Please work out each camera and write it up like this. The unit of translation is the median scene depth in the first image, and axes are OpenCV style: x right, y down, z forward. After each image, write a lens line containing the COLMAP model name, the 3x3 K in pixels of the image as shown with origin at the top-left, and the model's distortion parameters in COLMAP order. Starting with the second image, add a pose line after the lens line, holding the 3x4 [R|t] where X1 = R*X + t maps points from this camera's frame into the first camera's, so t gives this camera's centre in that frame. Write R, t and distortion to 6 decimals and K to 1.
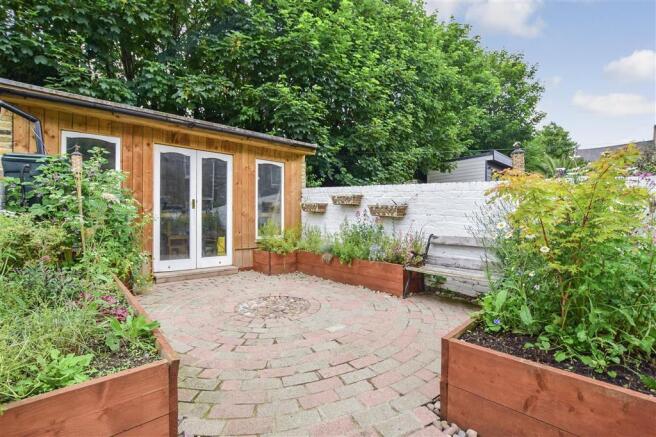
lens RADIAL K [[294.8, 0, 328.0], [0, 294.8, 218.5], [0, 0, 1]] dist [-0.019932, 0.000723]
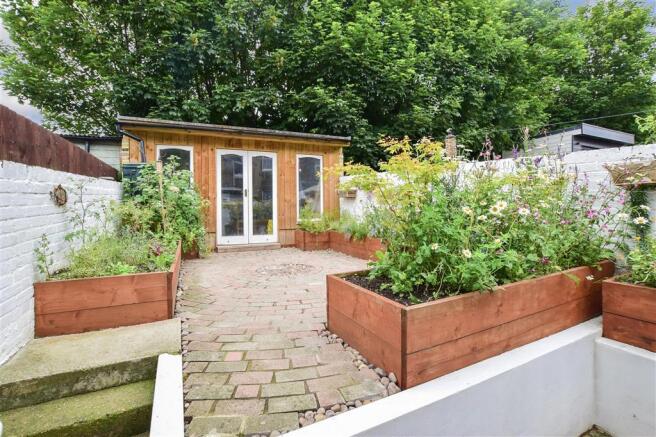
lens RADIAL K [[300.2, 0, 328.1], [0, 300.2, 211.0], [0, 0, 1]] dist [-0.022054, 0.000372]
pose [[0.953880, -0.011061, -0.299983, 0.249421], [0.013997, 0.999873, 0.007642, 0.021684], [0.299861, -0.011488, 0.953914, -0.127201]]
